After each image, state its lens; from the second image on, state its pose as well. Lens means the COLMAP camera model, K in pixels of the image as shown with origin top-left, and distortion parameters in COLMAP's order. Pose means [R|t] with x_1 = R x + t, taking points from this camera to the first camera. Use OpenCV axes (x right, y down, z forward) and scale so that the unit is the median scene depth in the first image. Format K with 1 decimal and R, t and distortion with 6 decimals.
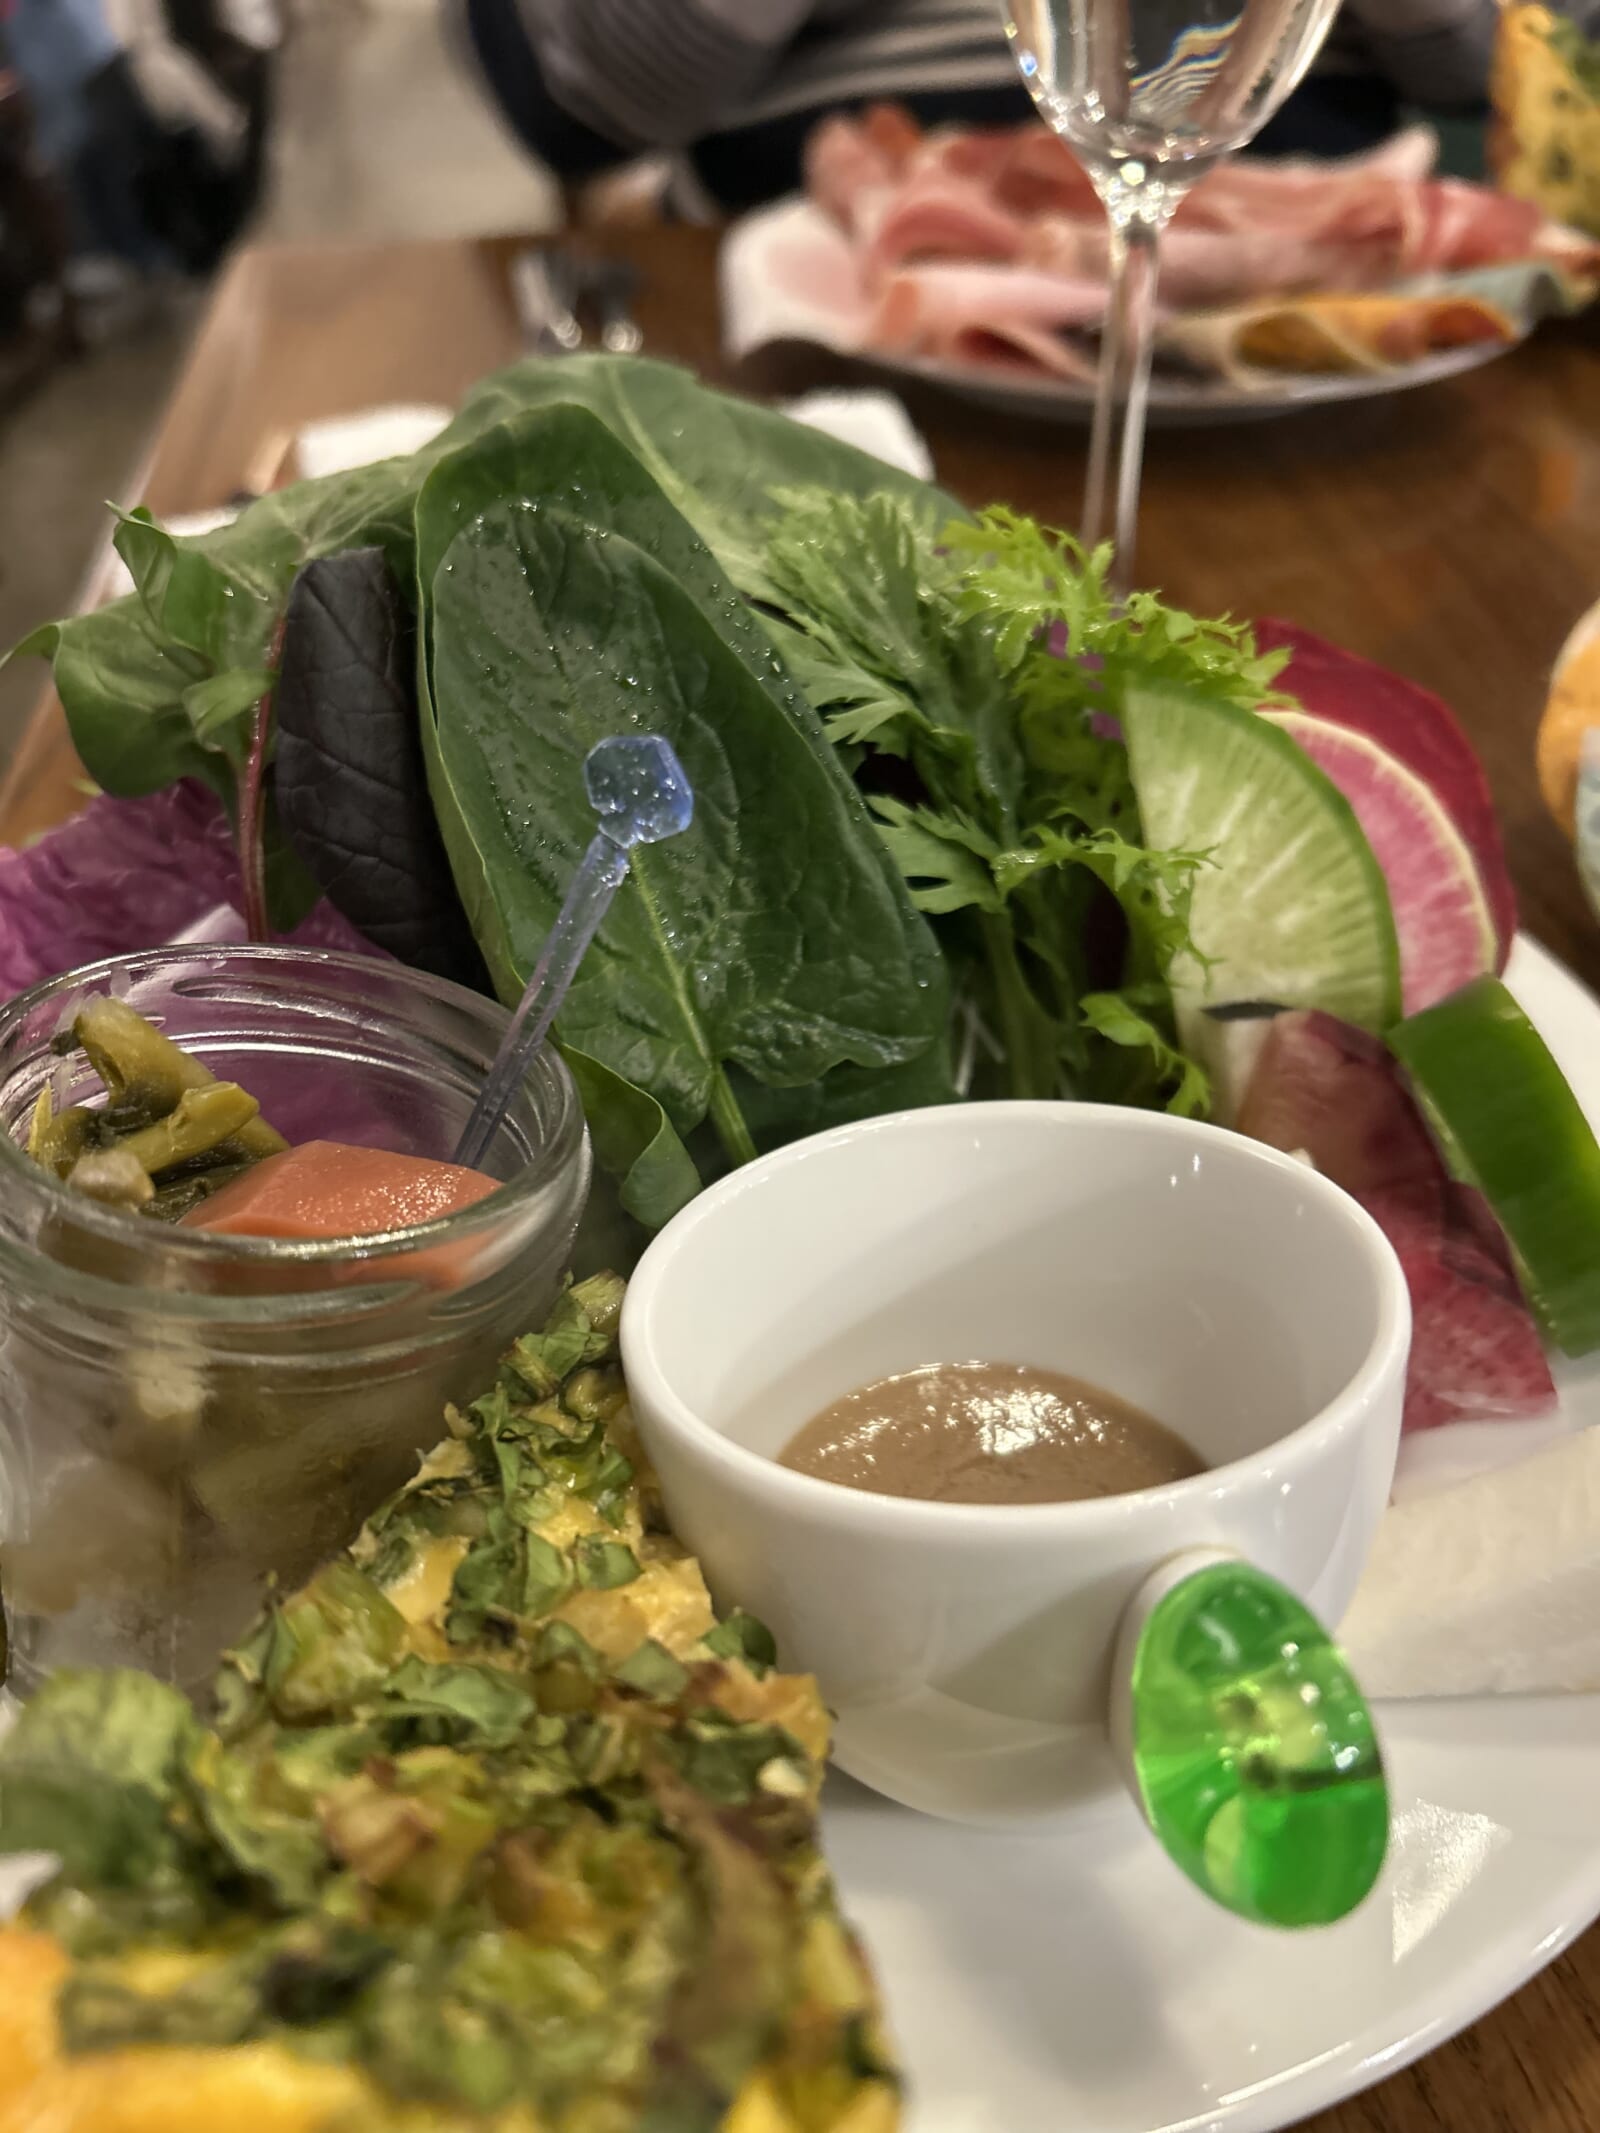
lens RADIAL K [[1706.3, 0, 800.0], [0, 1706.3, 1066.5], [0, 0, 1]] dist [-0.008864, -0.049941]
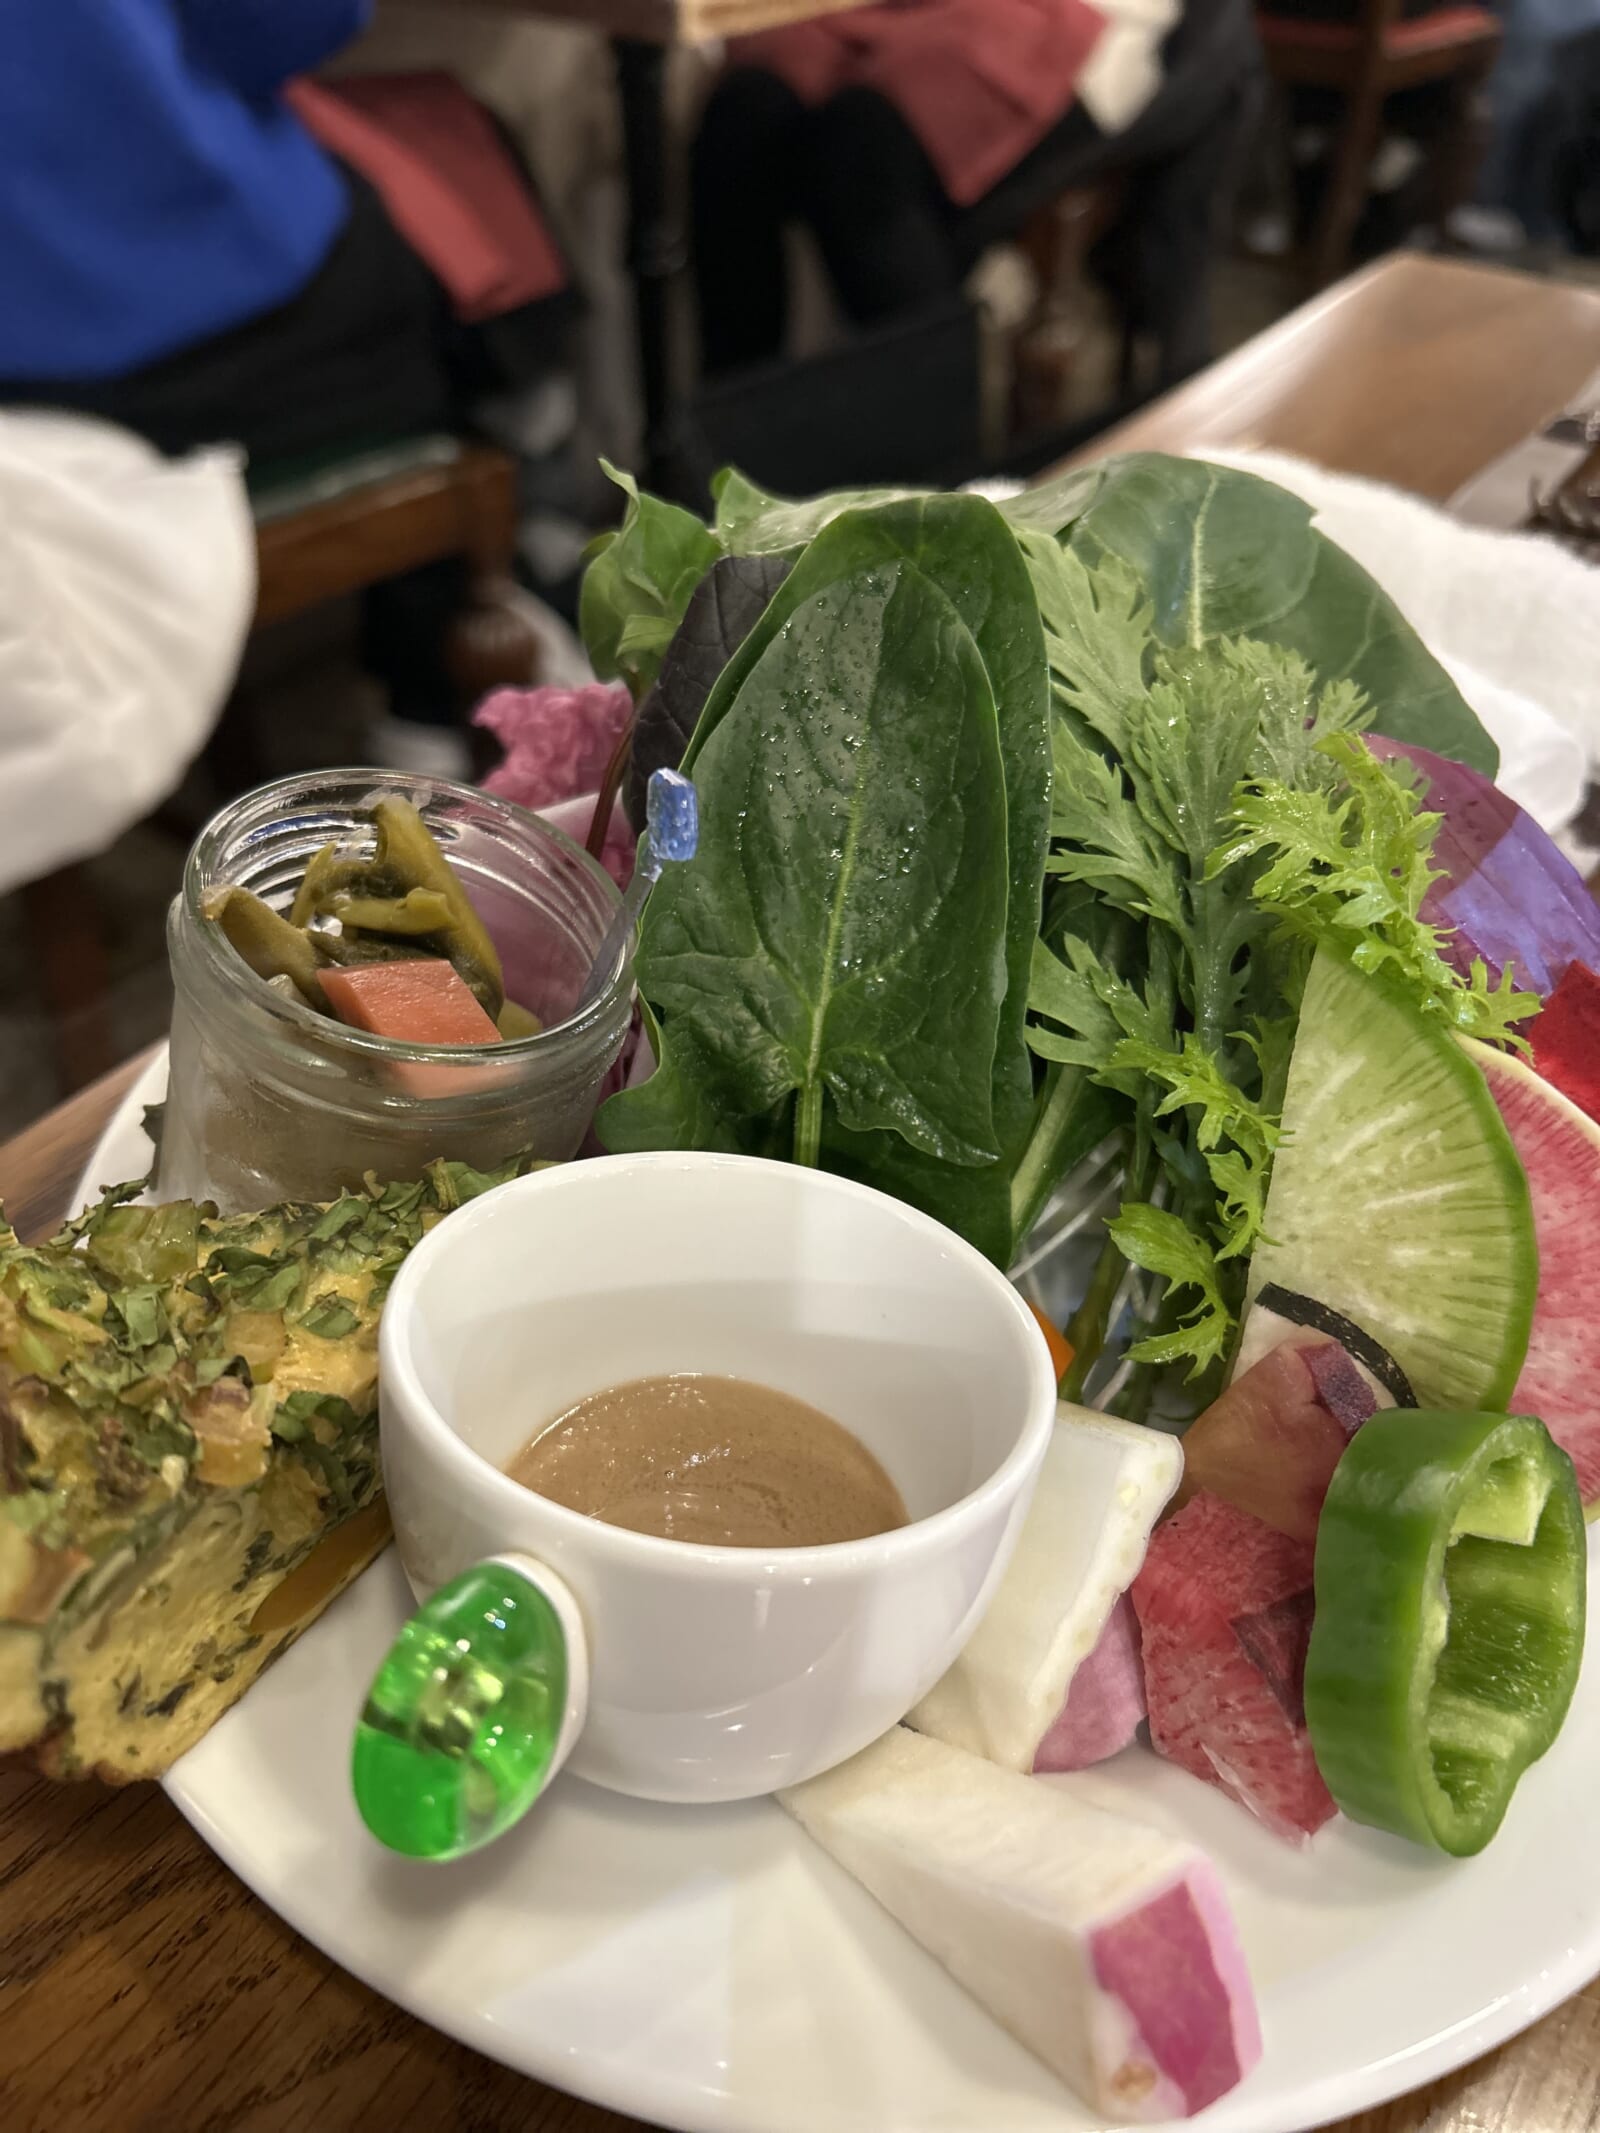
lens RADIAL K [[1706.3, 0, 800.0], [0, 1706.3, 1066.5], [0, 0, 1]] dist [-0.008864, -0.049941]
pose [[0.706855, 0.479223, -0.520290, 0.509562], [-0.462032, 0.869748, 0.173390, -0.192235], [0.535614, 0.117829, 0.836202, 0.035226]]
